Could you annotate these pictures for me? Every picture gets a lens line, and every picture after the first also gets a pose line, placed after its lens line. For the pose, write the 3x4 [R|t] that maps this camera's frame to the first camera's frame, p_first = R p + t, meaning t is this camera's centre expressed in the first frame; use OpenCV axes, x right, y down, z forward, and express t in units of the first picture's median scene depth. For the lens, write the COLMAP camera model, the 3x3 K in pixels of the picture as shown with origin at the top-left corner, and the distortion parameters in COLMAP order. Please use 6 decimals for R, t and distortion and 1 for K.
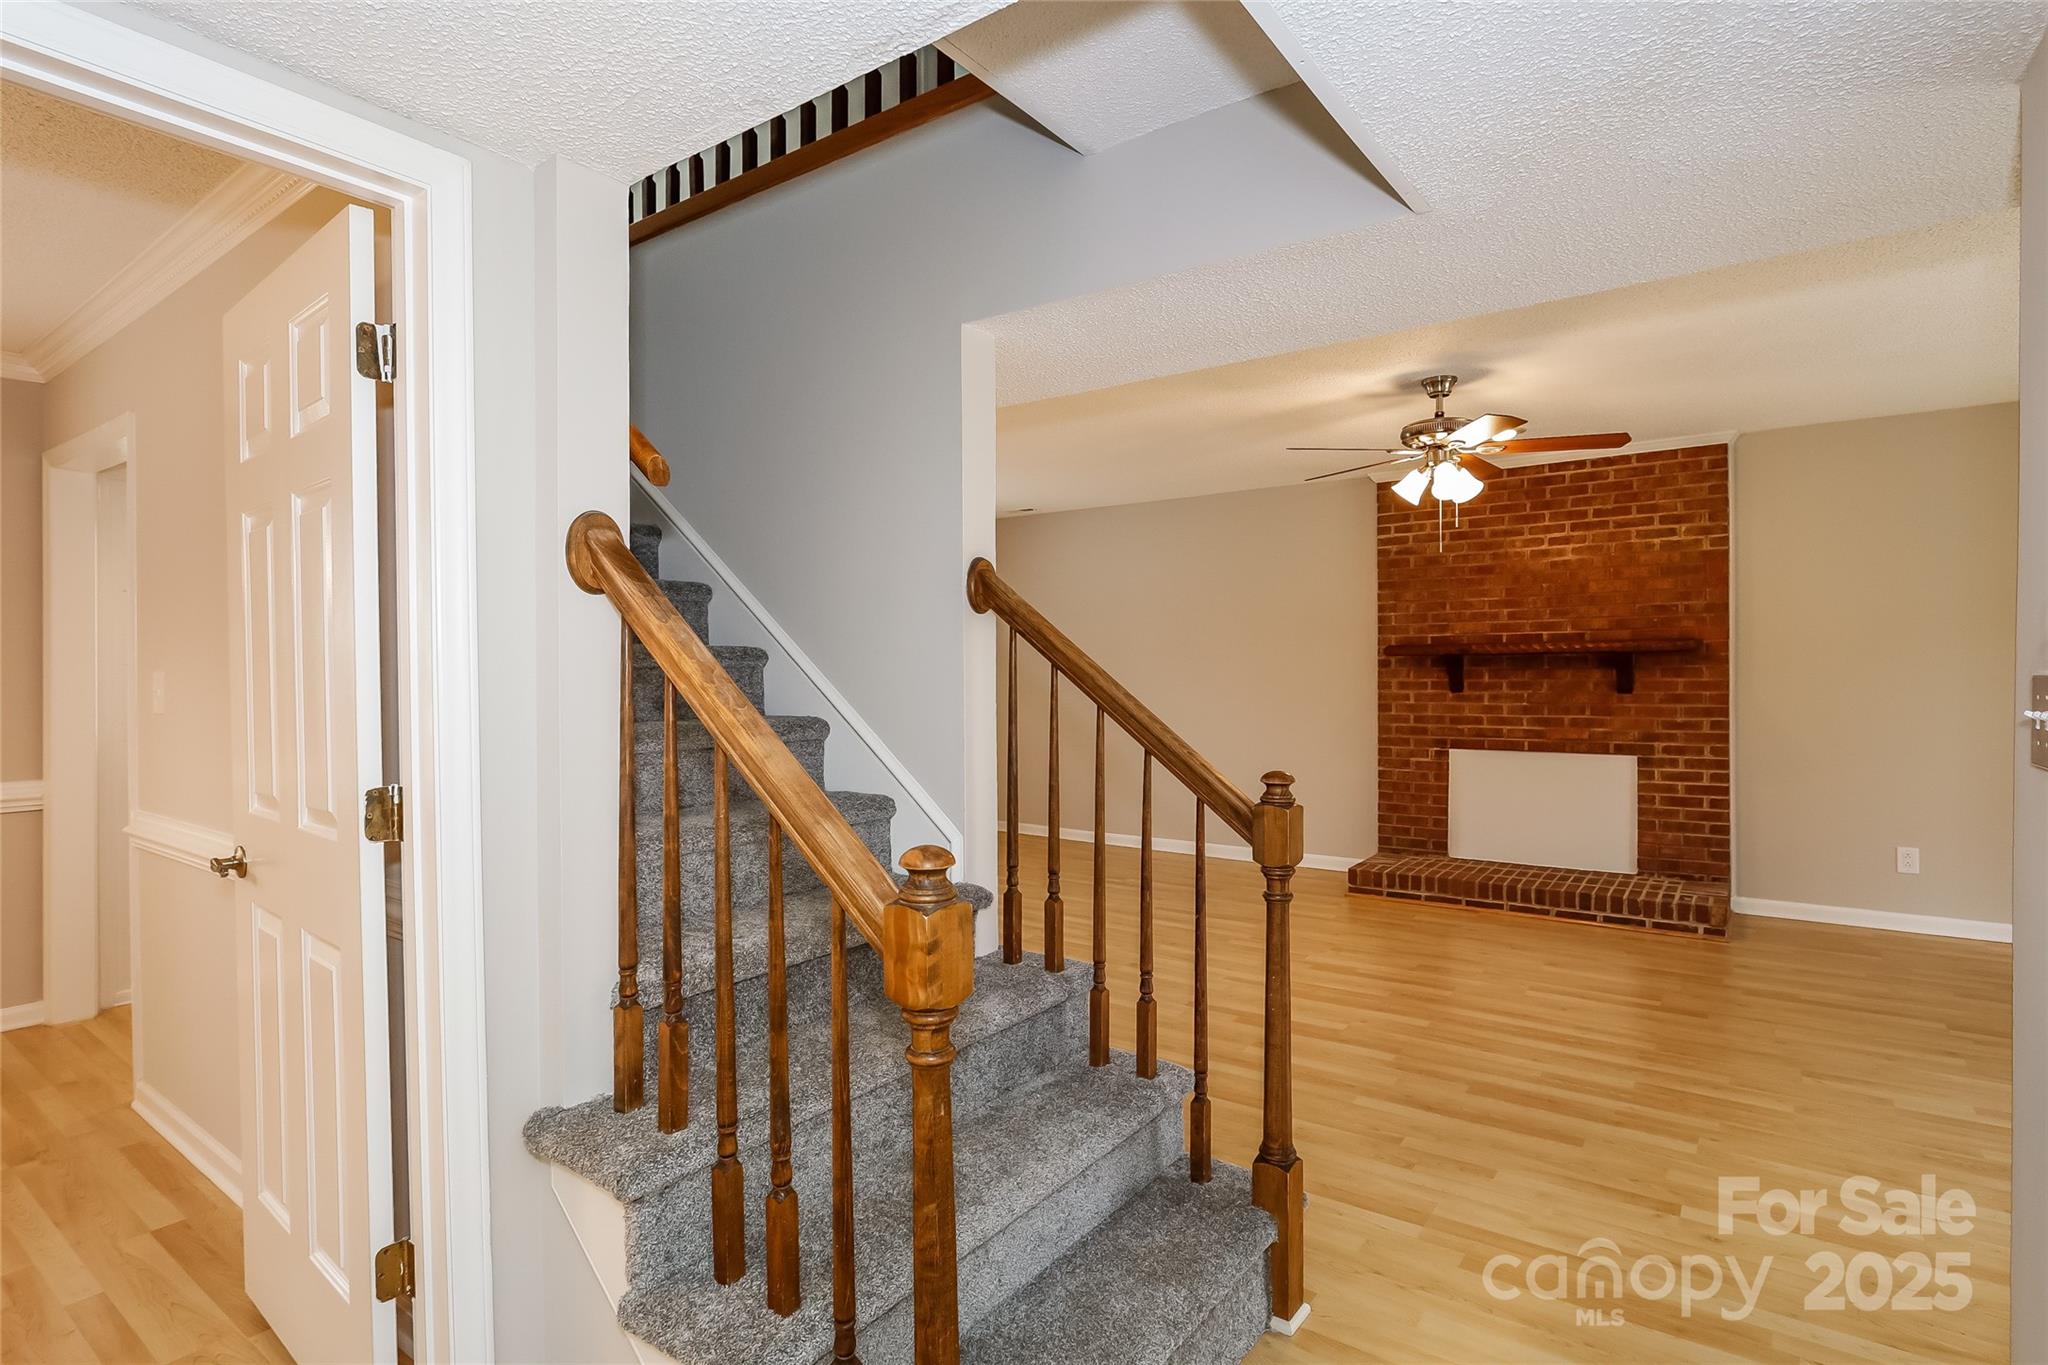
lens RADIAL K [[1025.6, 0, 1024.0], [0, 1025.6, 682.5], [0, 0, 1]] dist [-0.008722, -0.000694]
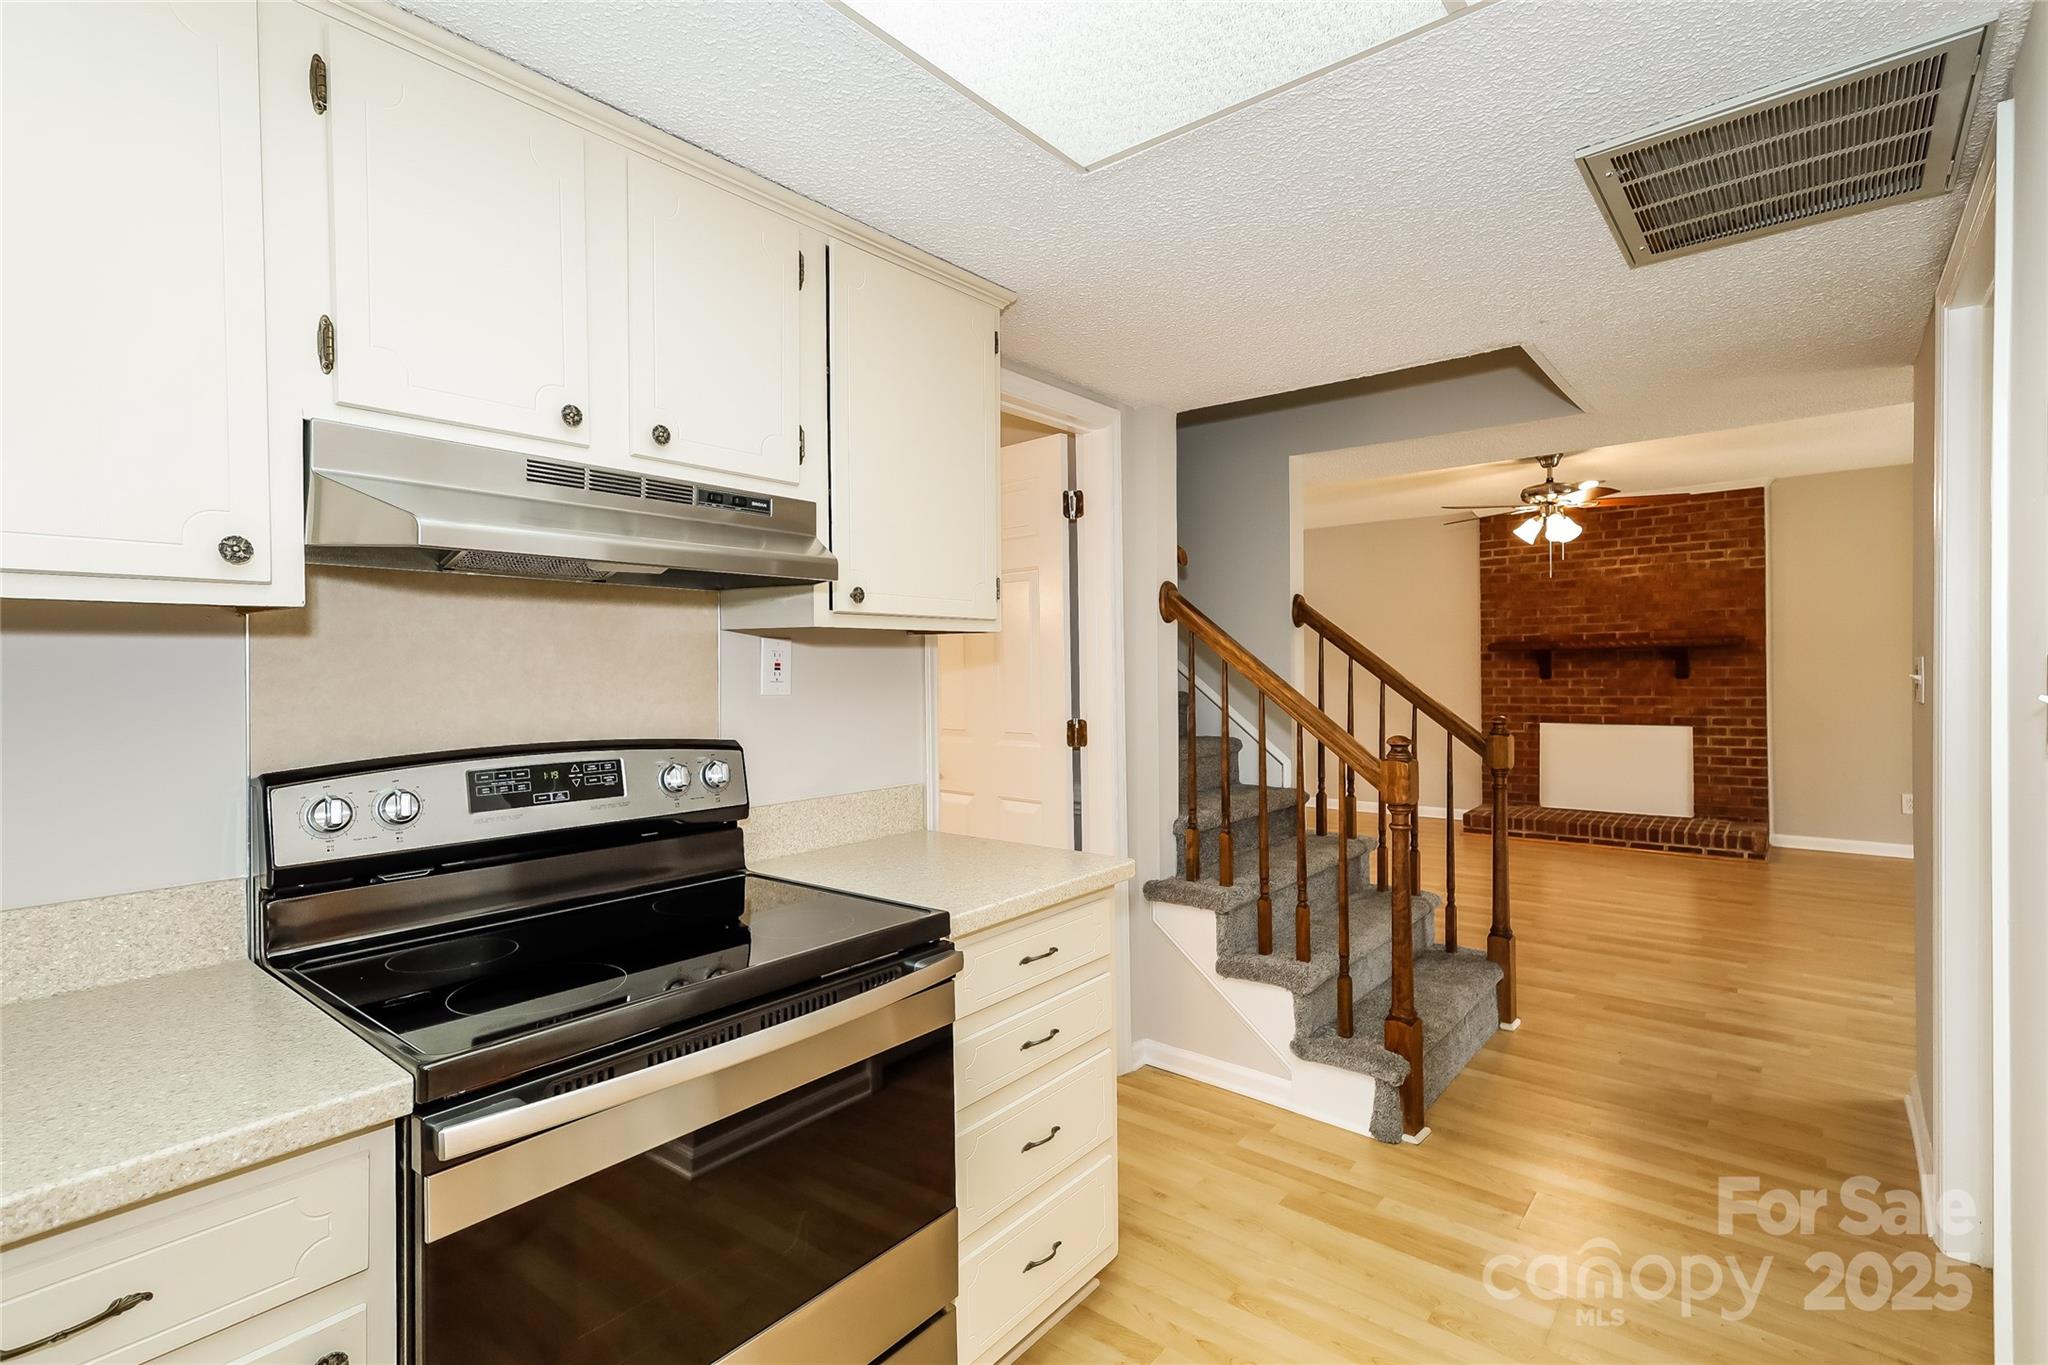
lens RADIAL K [[960.5, 0, 1025.7], [0, 960.5, 675.7], [0, 0, 1]] dist [-0.000464, -0.000228]
pose [[0.998535, -0.006053, -0.053765, -0.187741], [0.005863, 0.999976, -0.003696, 0.006860], [0.053786, 0.003375, 0.998547, -0.274848]]
